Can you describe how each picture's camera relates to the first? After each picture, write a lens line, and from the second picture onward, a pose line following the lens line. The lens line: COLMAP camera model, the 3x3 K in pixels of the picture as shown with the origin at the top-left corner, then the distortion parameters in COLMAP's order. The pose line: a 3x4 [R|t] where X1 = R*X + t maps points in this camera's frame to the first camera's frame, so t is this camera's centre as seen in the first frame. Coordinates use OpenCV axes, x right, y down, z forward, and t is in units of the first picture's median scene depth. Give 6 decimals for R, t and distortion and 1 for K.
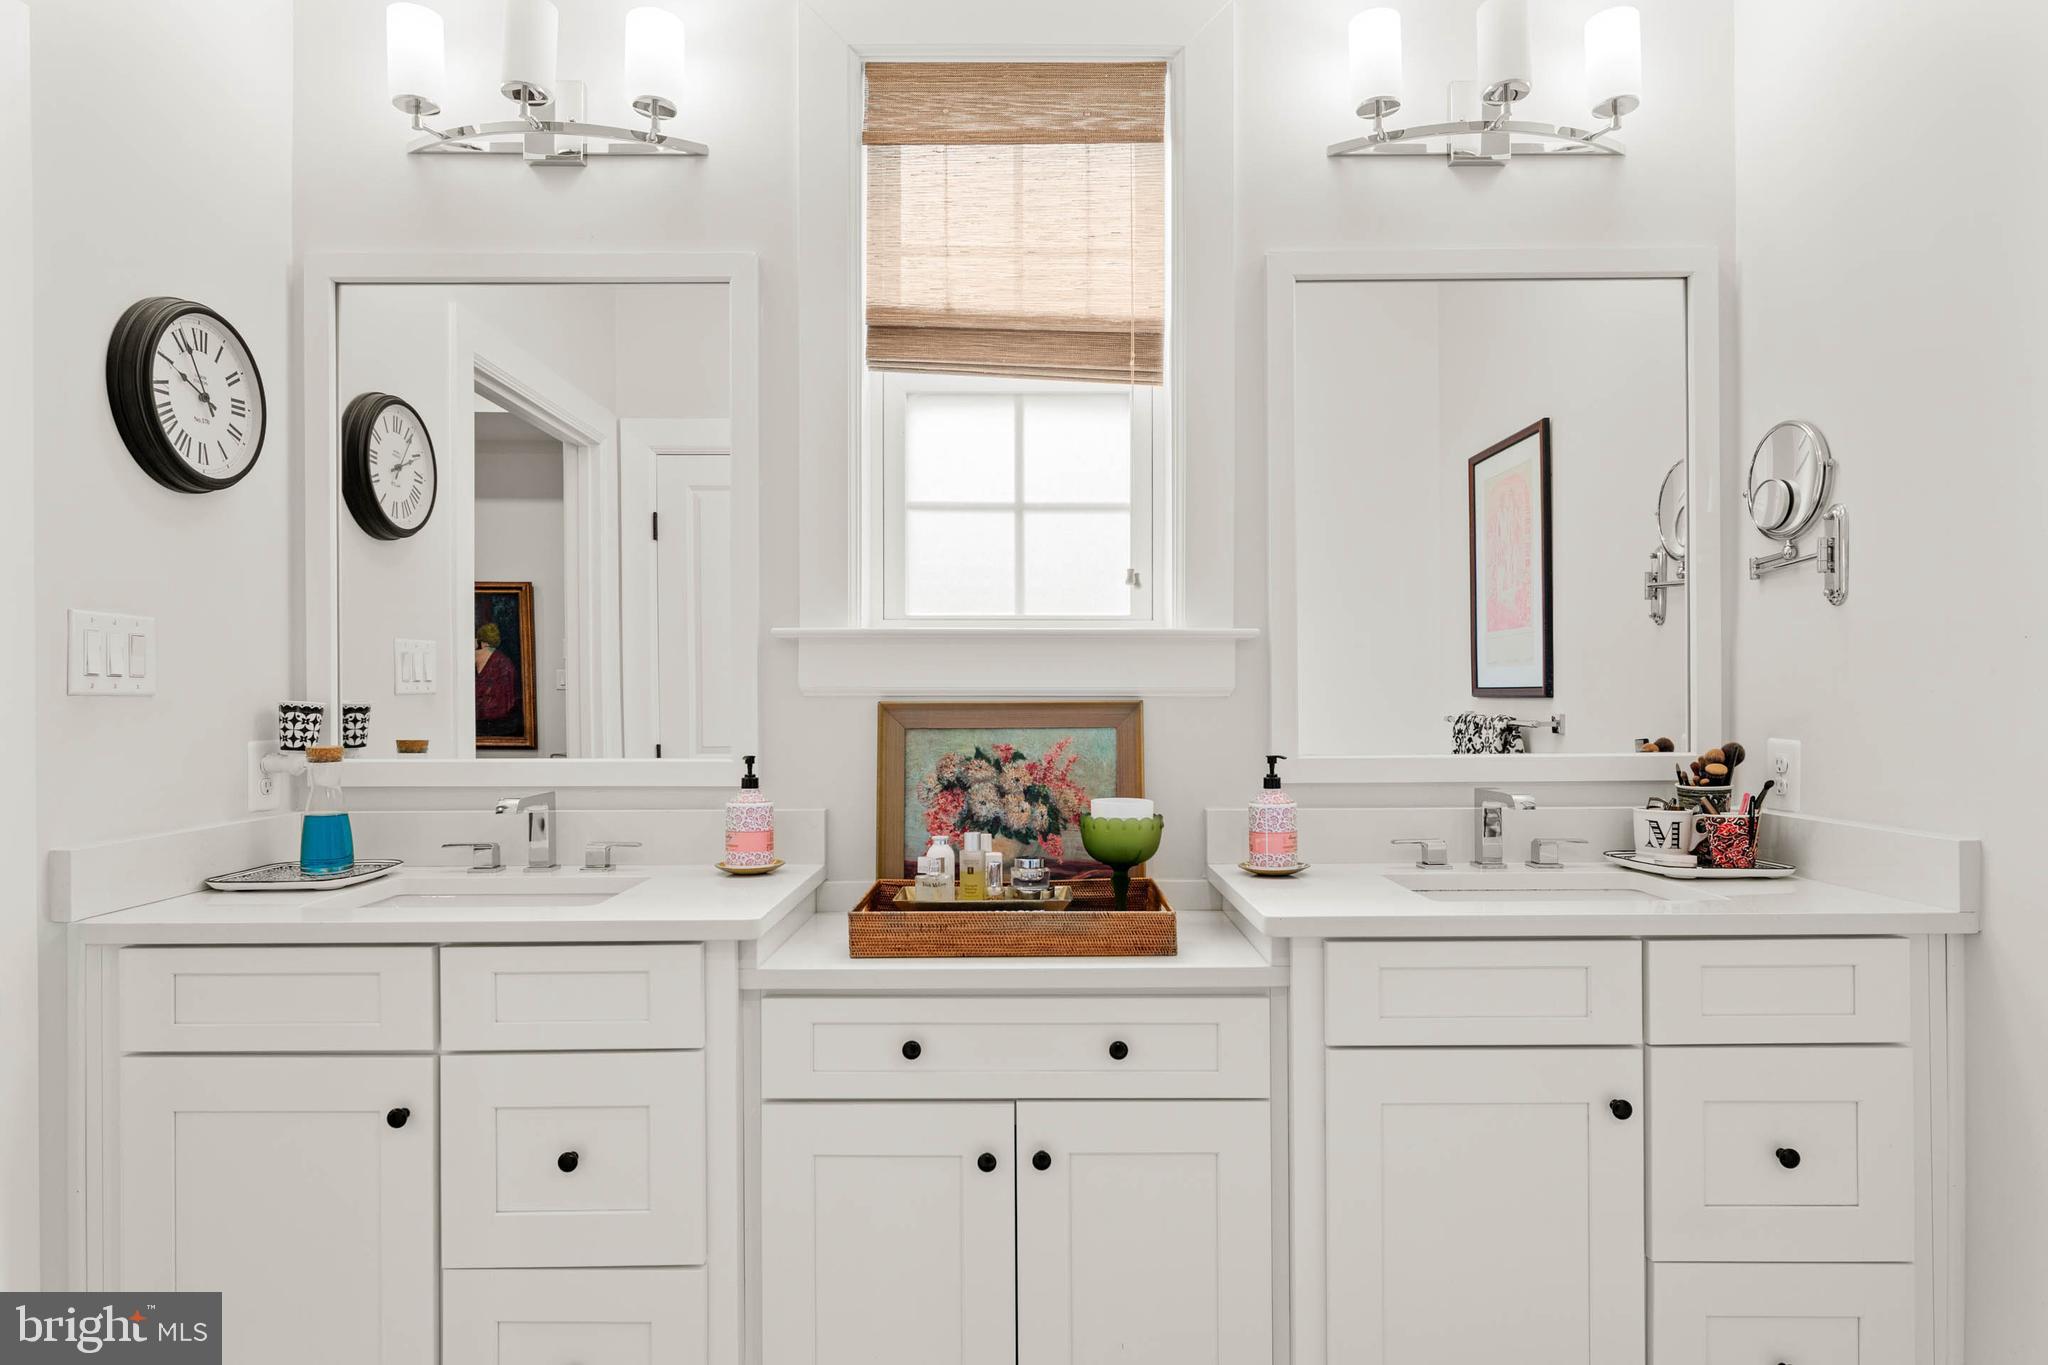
lens RADIAL K [[1208.0, 0, 1020.2], [0, 1208.0, 695.5], [0, 0, 1]] dist [0.000861, -0.000377]
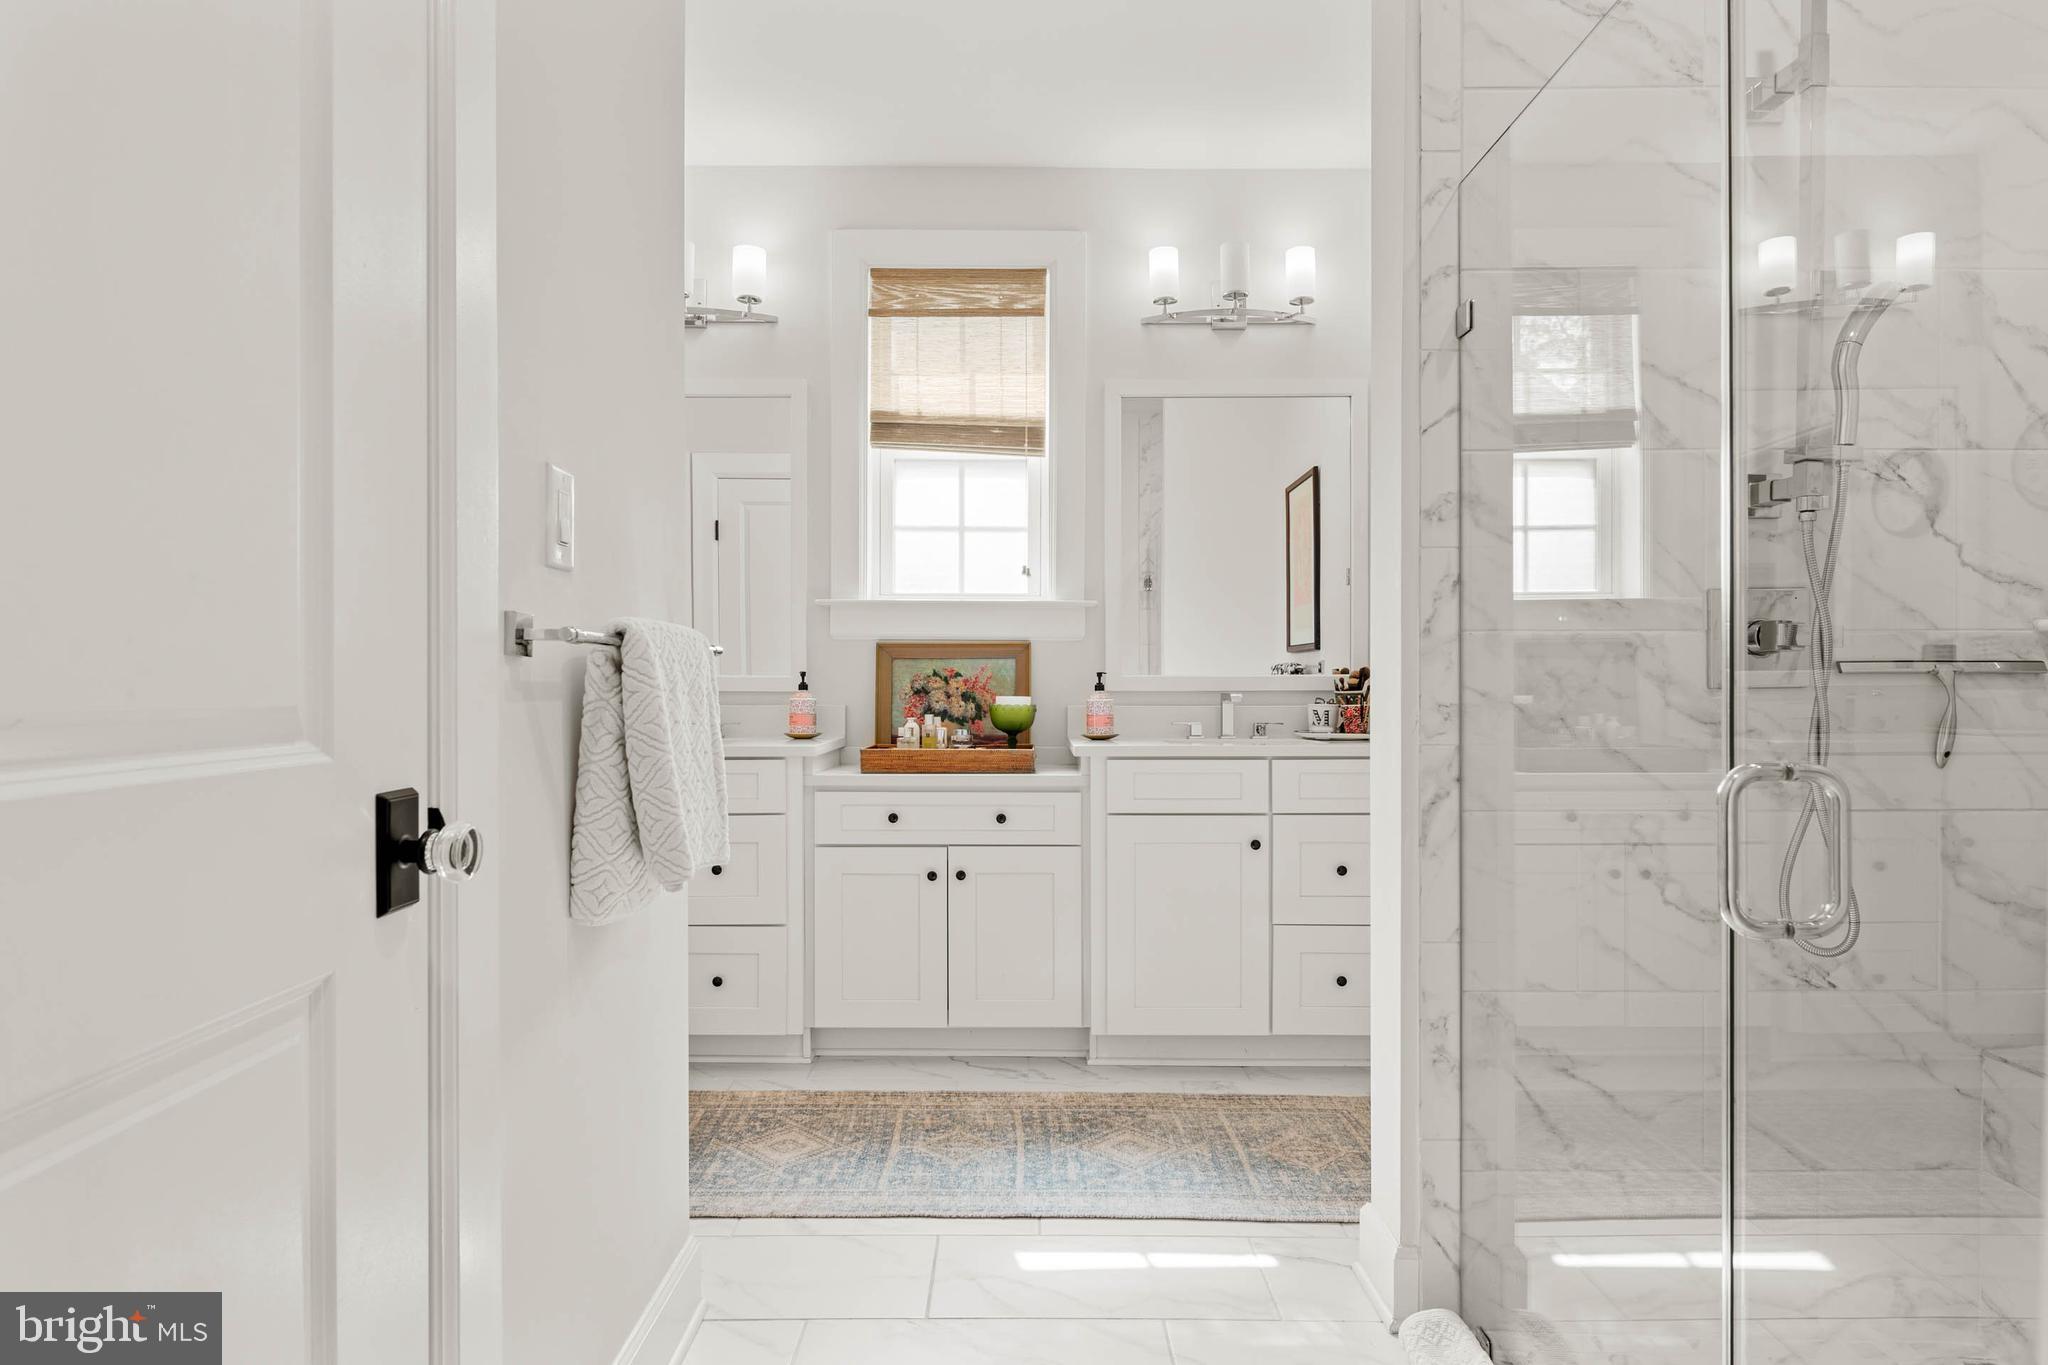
lens RADIAL K [[1183.6, 0, 1024.9], [0, 1183.6, 685.6], [0, 0, 1]] dist [-0.000593, -0.000985]
pose [[0.999989, 0.002791, 0.003892, 0.087292], [-0.002805, 0.999989, 0.003788, 0.059343], [-0.003882, -0.003799, 0.999985, -0.686603]]
